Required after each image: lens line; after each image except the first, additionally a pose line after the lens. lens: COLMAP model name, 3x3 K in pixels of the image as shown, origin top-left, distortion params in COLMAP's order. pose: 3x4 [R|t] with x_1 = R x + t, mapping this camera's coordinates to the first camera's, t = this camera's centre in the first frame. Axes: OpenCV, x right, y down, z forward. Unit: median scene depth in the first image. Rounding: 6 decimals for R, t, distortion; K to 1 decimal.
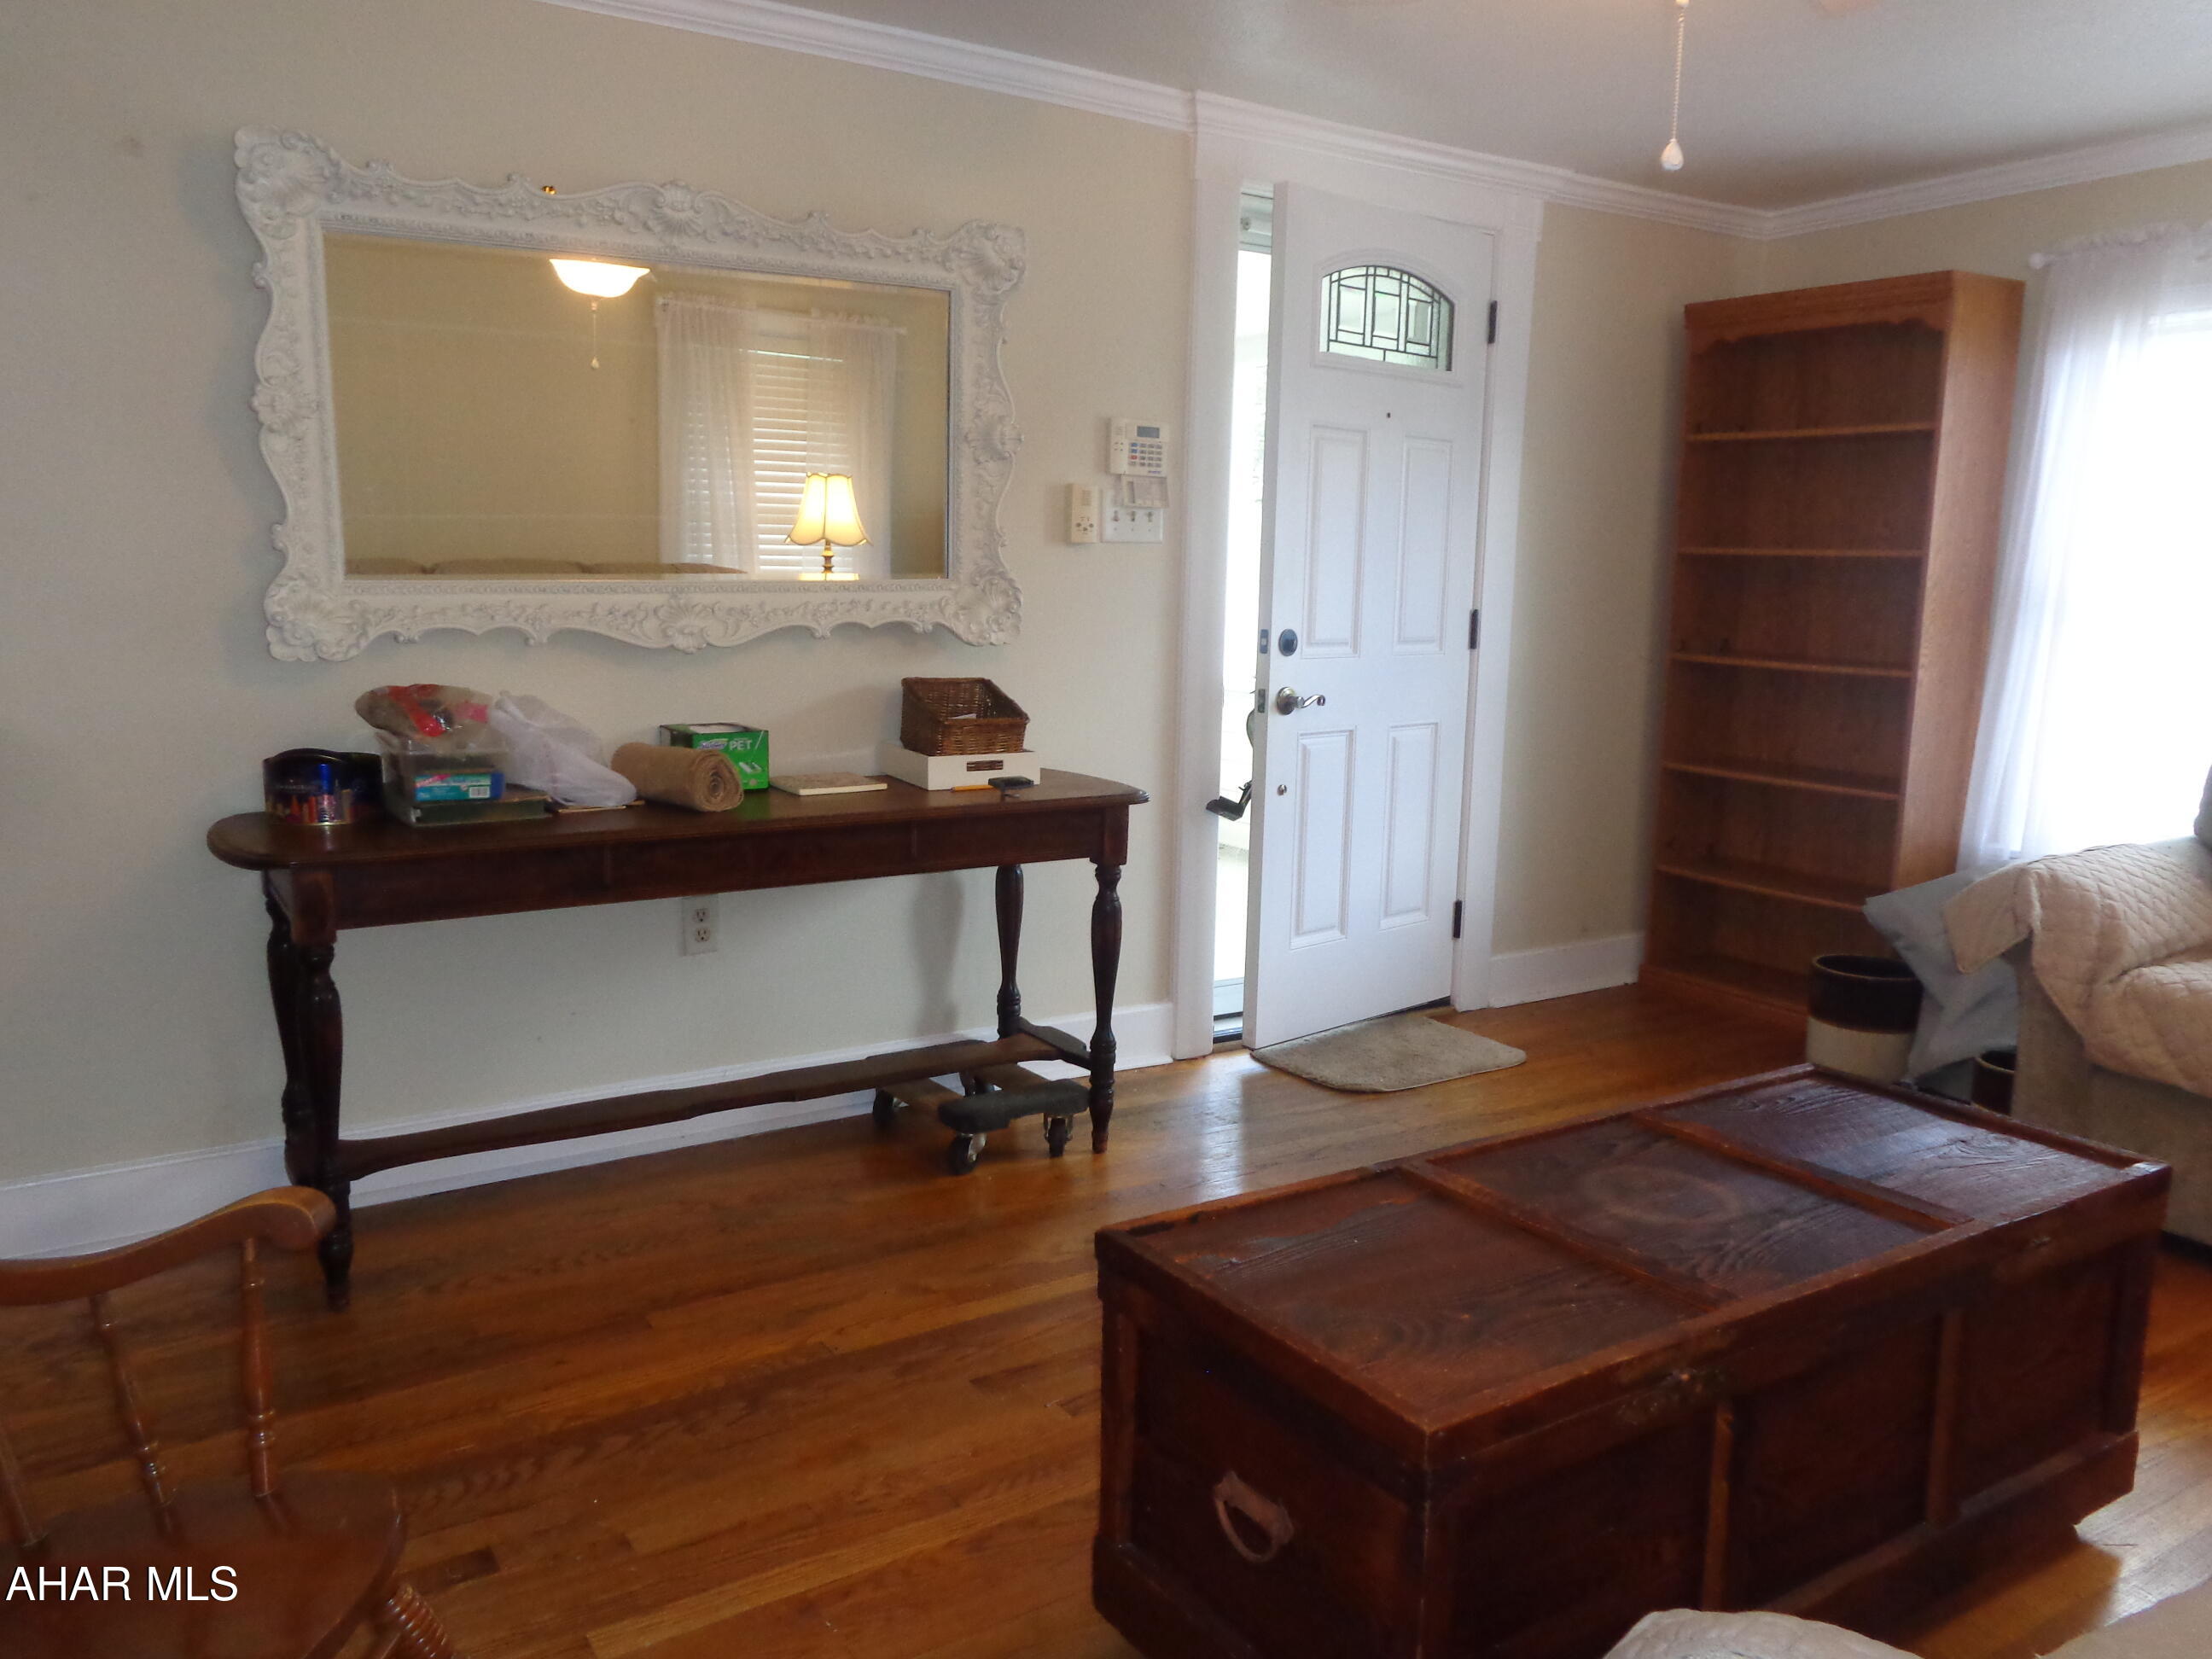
lens RADIAL K [[1653.6, 0, 1106.5], [0, 1653.6, 818.9], [0, 0, 1]] dist [-0.002799, 0.003664]
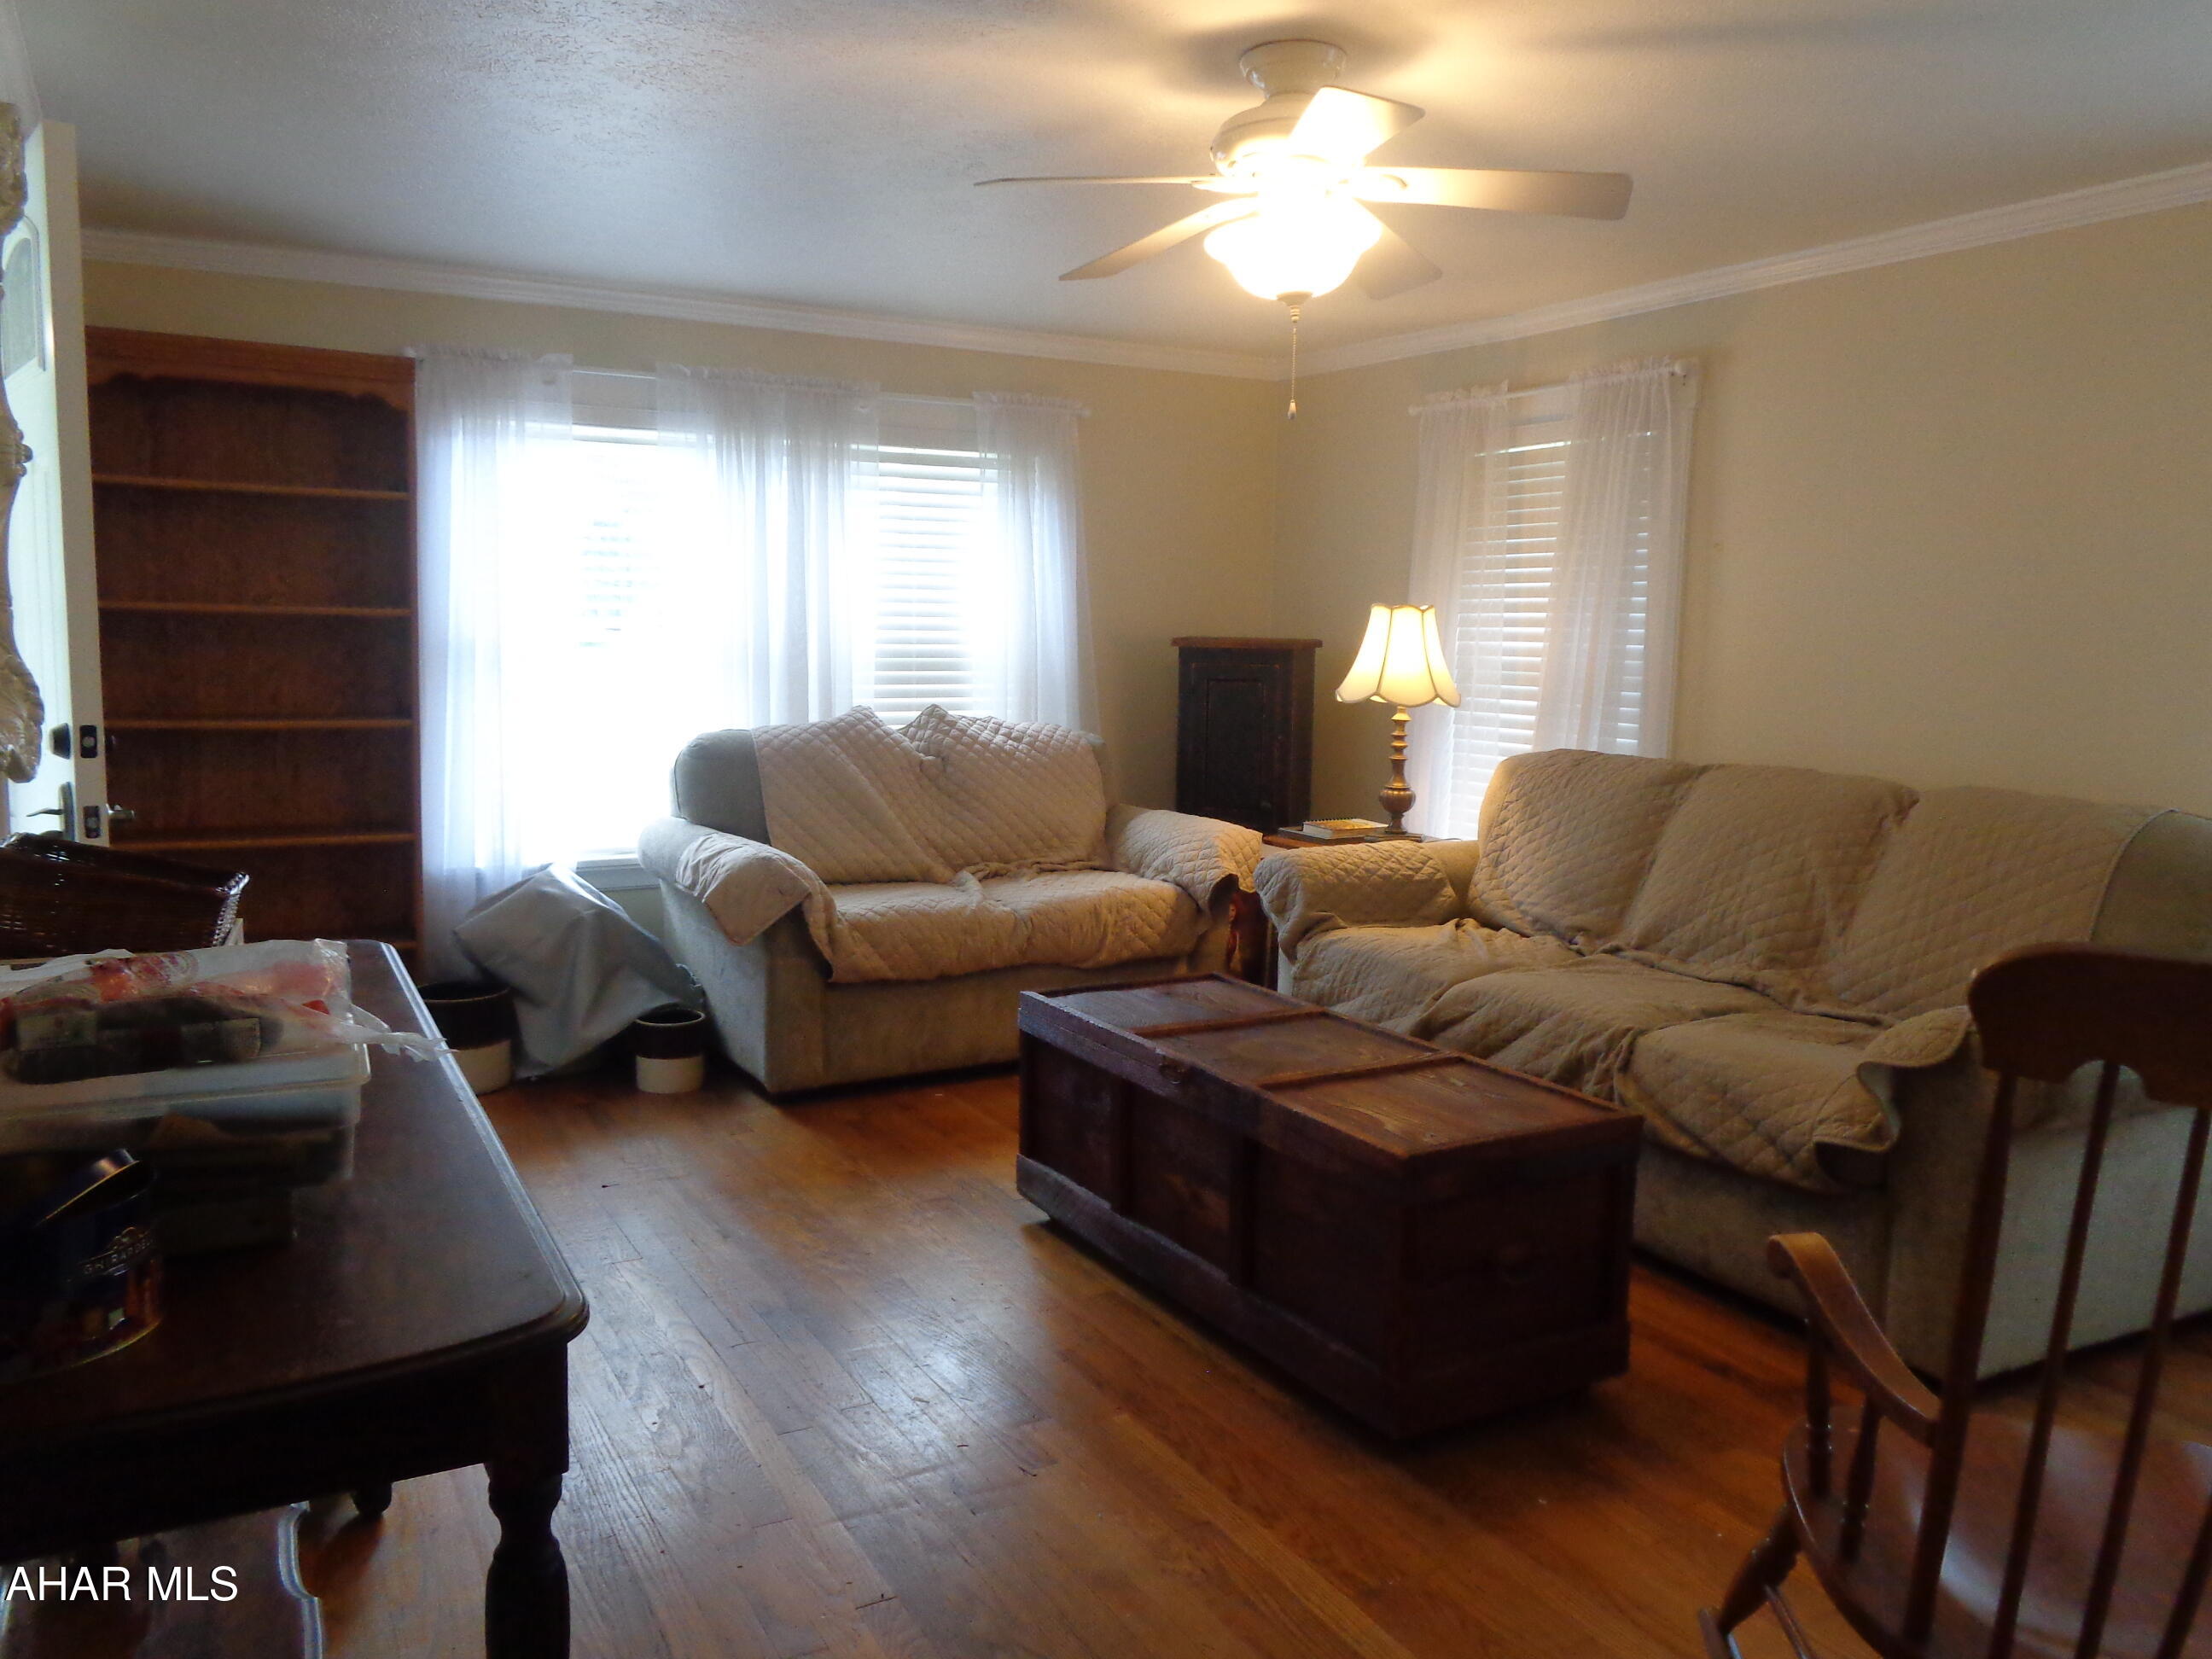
lens RADIAL K [[1653.6, 0, 1106.5], [0, 1653.6, 818.9], [0, 0, 1]] dist [-0.002799, 0.003664]
pose [[0.079408, -0.132233, 0.988033, -0.569663], [0.134519, 0.983518, 0.120817, -0.096311], [-0.987724, 0.123315, 0.095887, 0.457366]]
